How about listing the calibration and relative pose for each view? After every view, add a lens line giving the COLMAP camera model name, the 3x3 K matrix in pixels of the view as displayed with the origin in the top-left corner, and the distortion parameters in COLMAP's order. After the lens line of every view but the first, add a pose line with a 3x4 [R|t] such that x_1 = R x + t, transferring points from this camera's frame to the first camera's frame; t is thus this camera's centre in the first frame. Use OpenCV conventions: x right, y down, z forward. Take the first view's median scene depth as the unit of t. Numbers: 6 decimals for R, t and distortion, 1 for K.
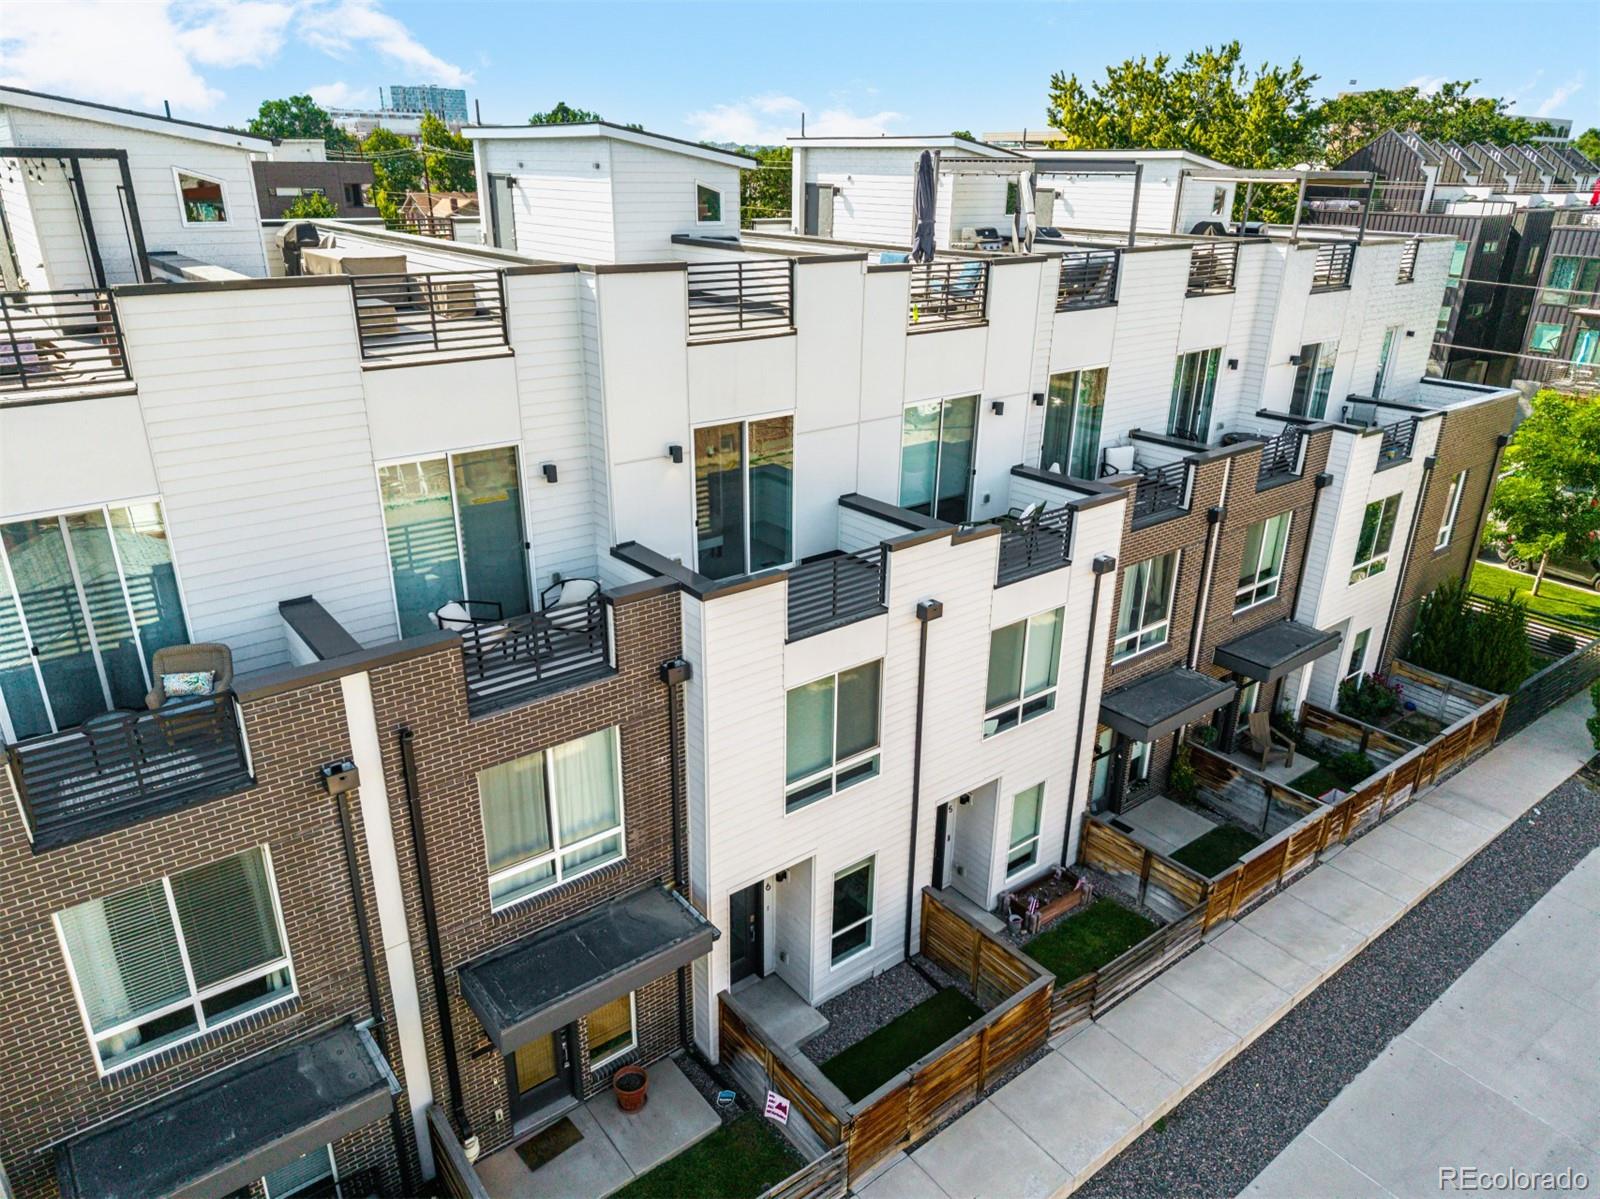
lens RADIAL K [[1069.8, 0, 797.5], [0, 1069.8, 601.1], [0, 0, 1]] dist [0.016654, -0.010101]
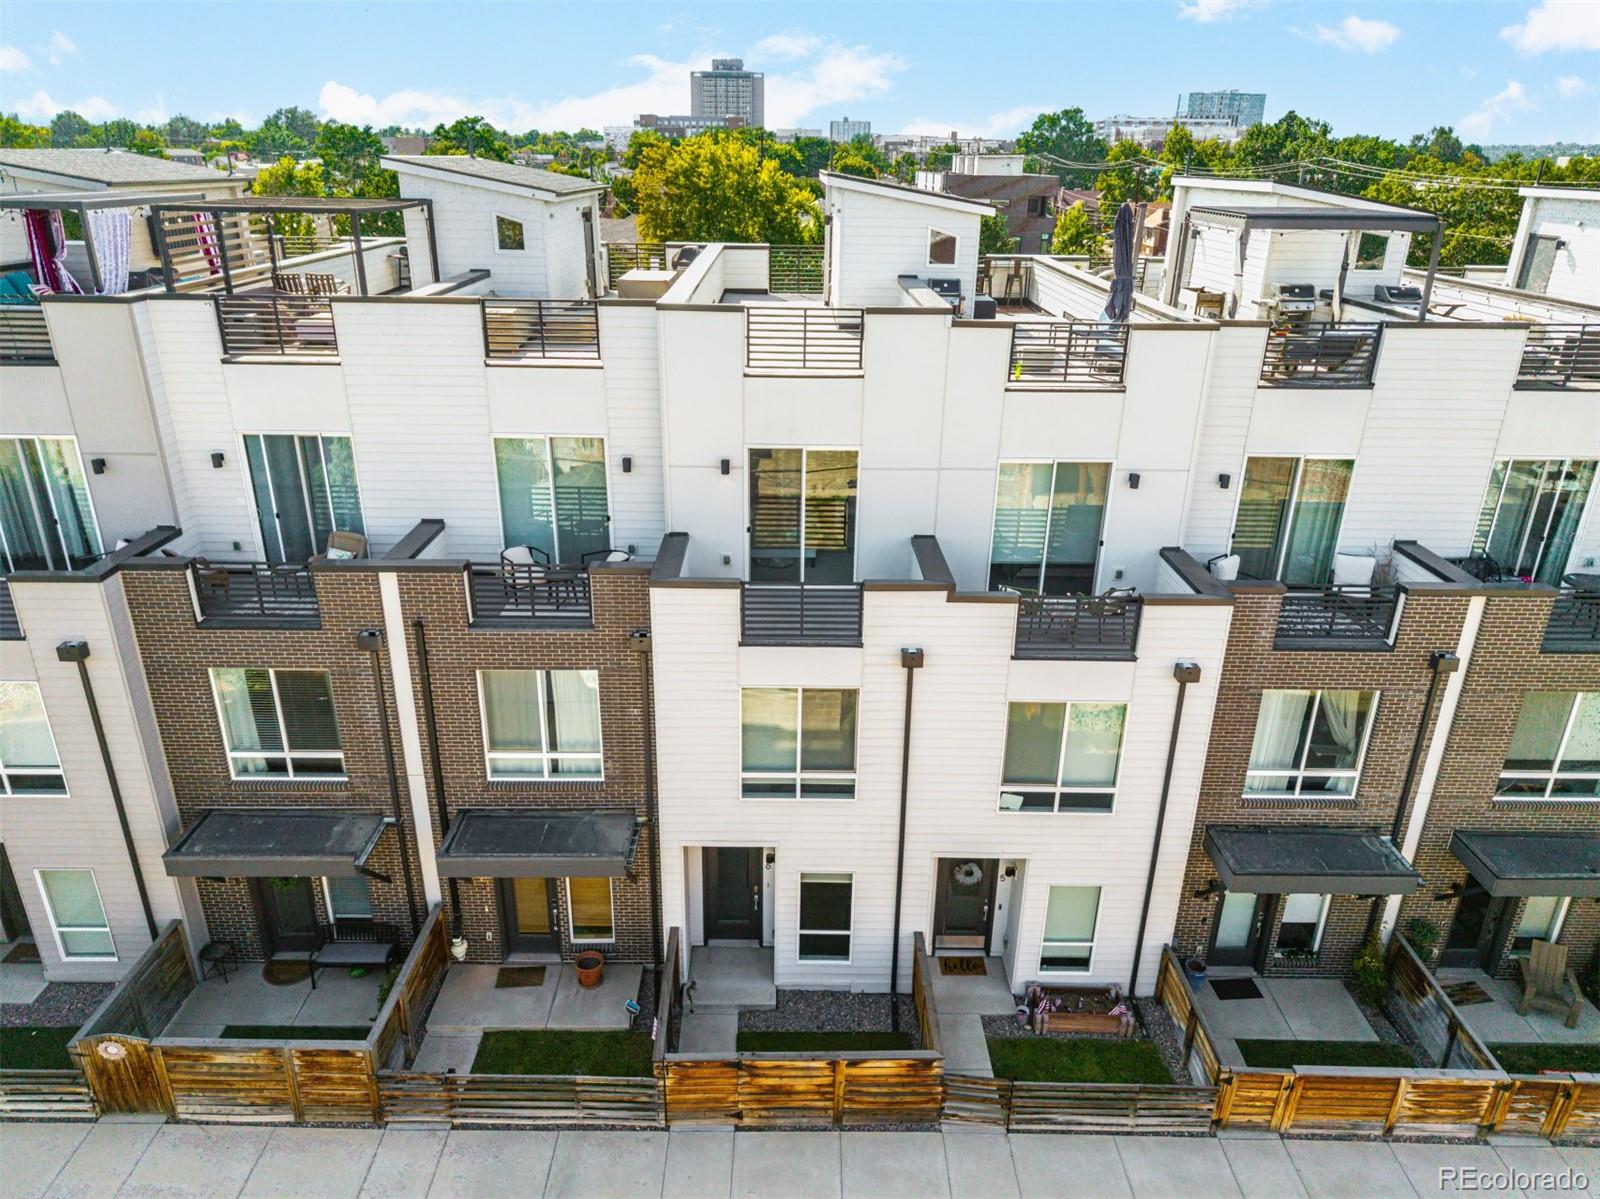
lens RADIAL K [[1069.8, 0, 797.5], [0, 1069.8, 601.1], [0, 0, 1]] dist [0.016654, -0.010101]
pose [[0.789352, 0.233385, -0.567851, 0.590317], [-0.235634, 0.969258, 0.070814, -0.088783], [0.566921, 0.077907, 0.820080, 0.092927]]
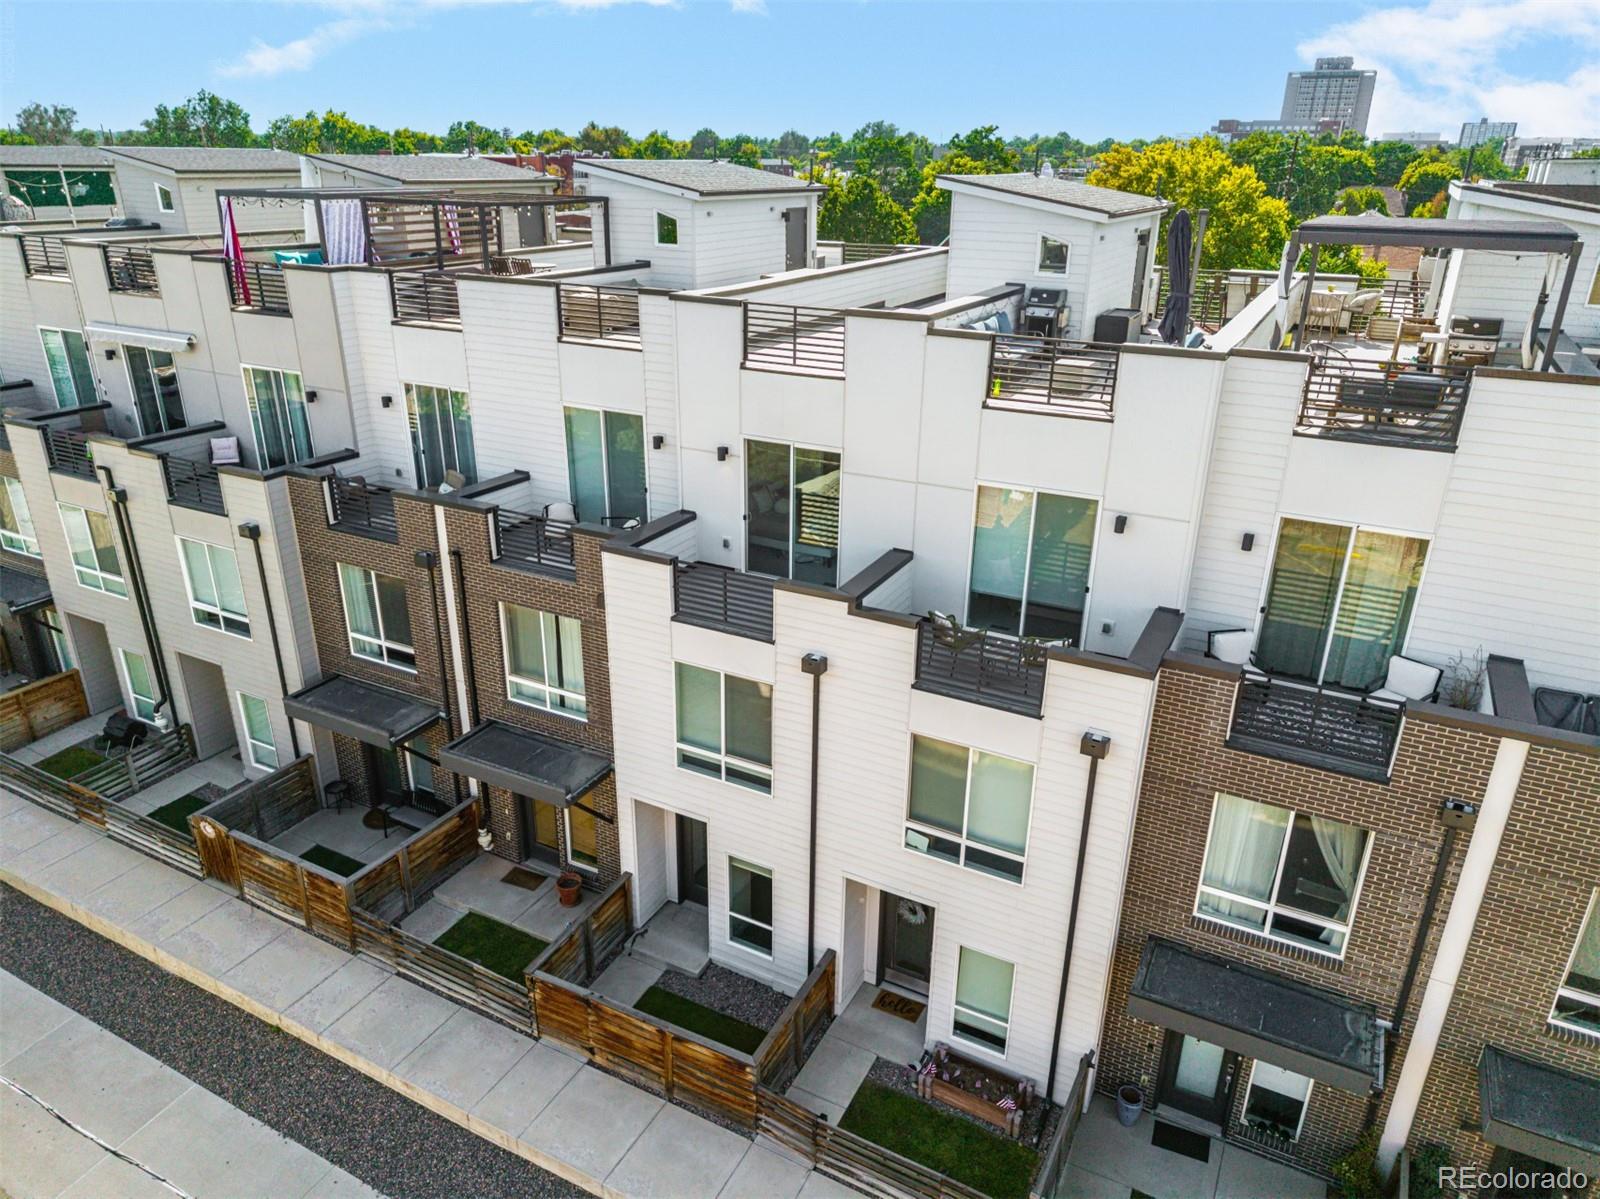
lens RADIAL K [[1069.8, 0, 797.5], [0, 1069.8, 601.1], [0, 0, 1]] dist [0.016654, -0.010101]
pose [[0.406625, 0.342191, -0.847090, 0.925742], [-0.351750, 0.914366, 0.200519, -0.236641], [0.843166, 0.216428, 0.492169, 0.466947]]
